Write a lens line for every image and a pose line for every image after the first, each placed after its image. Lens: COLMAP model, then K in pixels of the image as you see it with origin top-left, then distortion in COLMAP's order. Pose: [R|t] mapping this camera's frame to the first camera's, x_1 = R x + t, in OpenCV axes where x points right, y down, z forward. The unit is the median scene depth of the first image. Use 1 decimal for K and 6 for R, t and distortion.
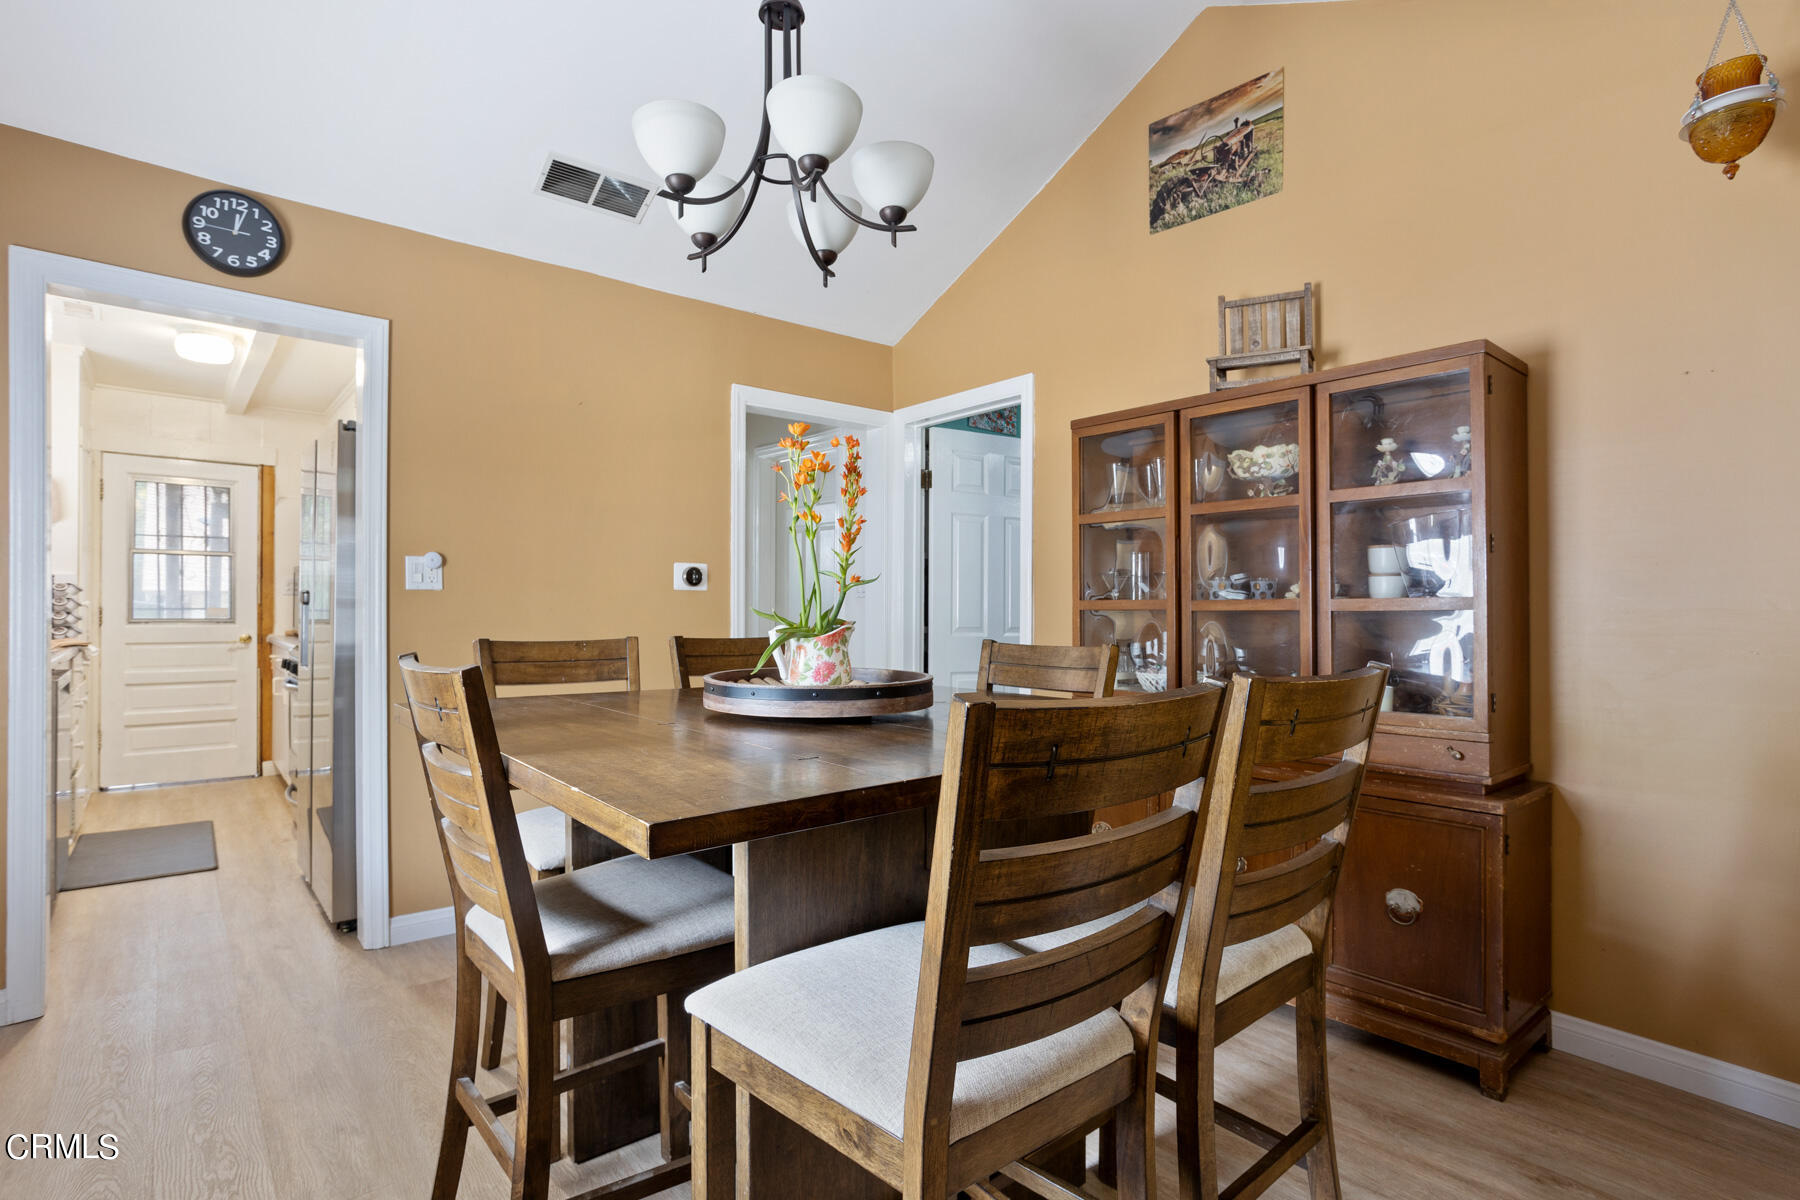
lens RADIAL K [[899.7, 0, 900.0], [0, 899.7, 600.0], [0, 0, 1]] dist [-0.053272, 0.030815]
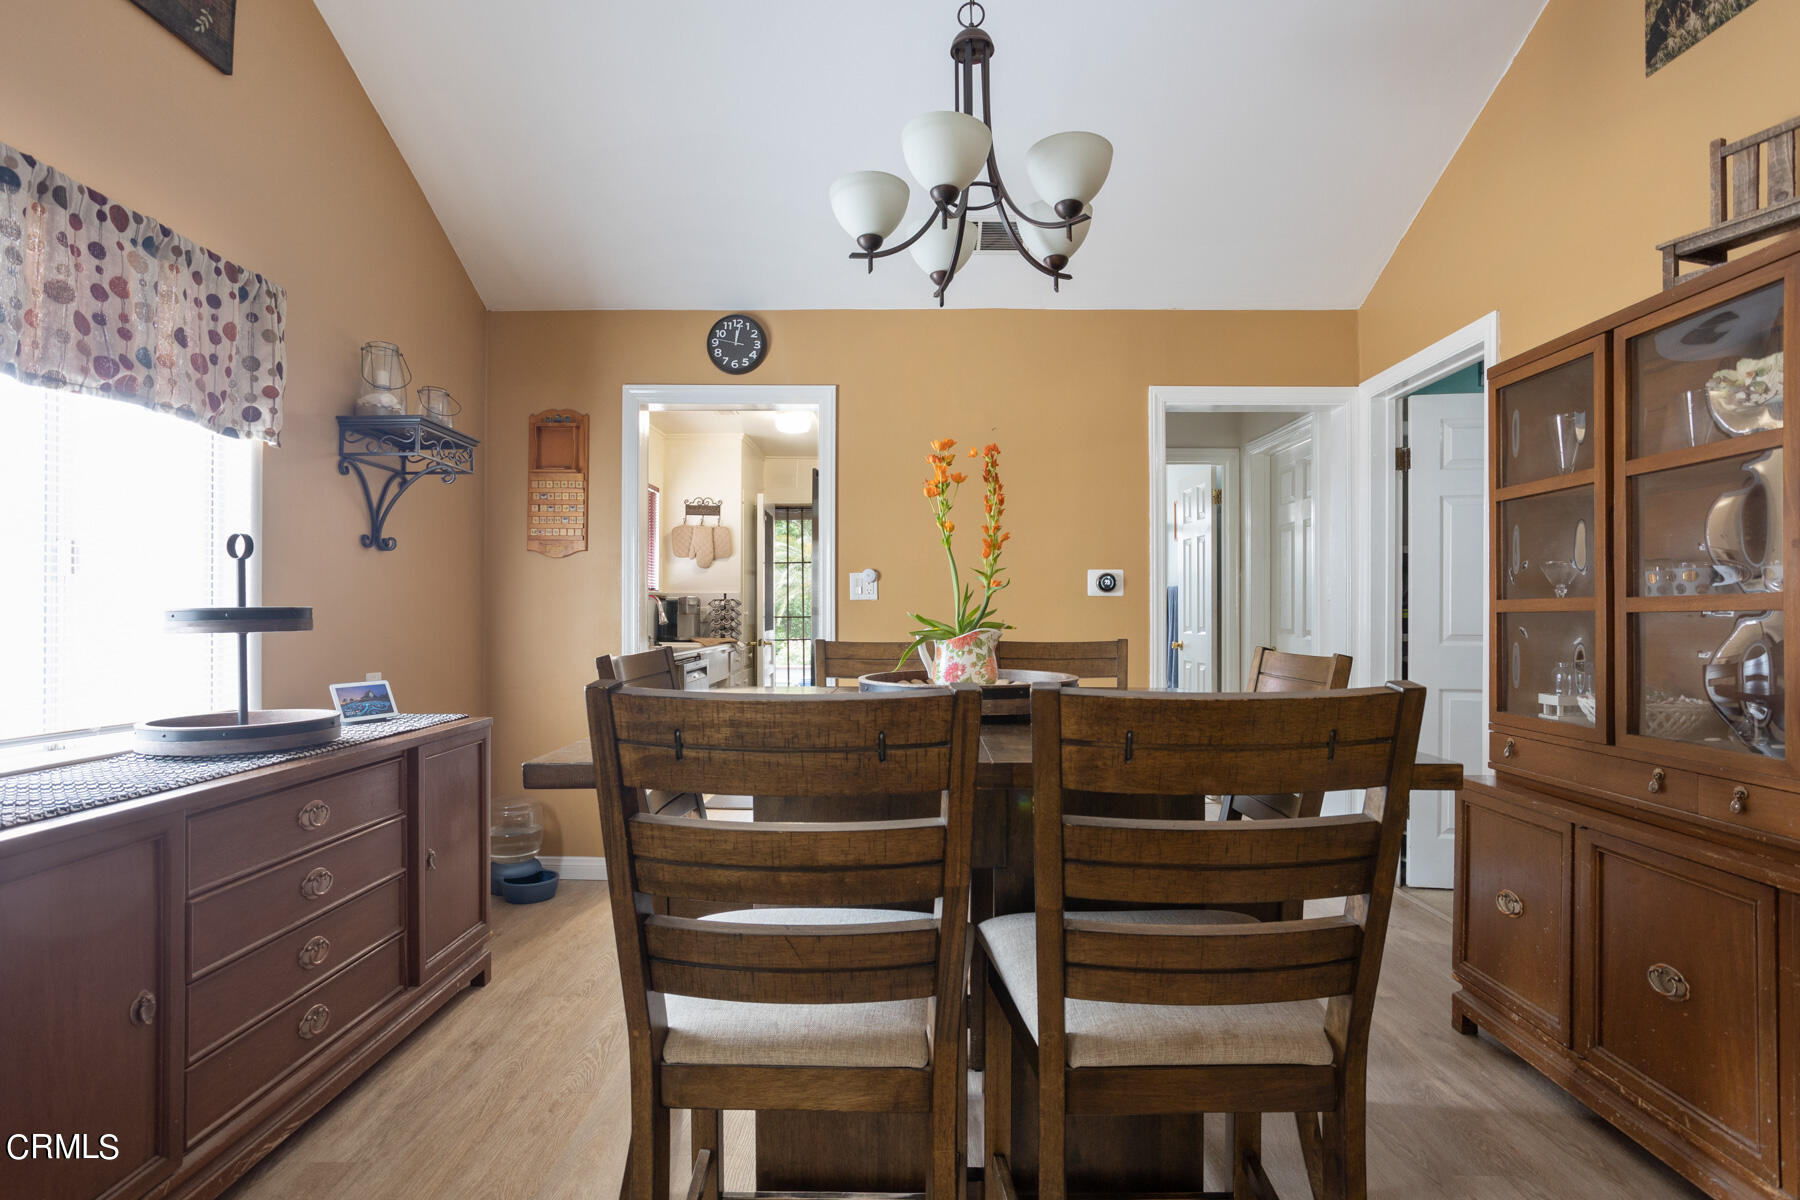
lens RADIAL K [[906.4, 0, 901.4], [0, 906.4, 610.5], [0, 0, 1]] dist [-0.052309, 0.027325]
pose [[0.749599, -0.007787, -0.661846, 0.274222], [0.010042, 0.999950, -0.000391, 0.003361], [0.661816, -0.006353, 0.749639, 0.079465]]
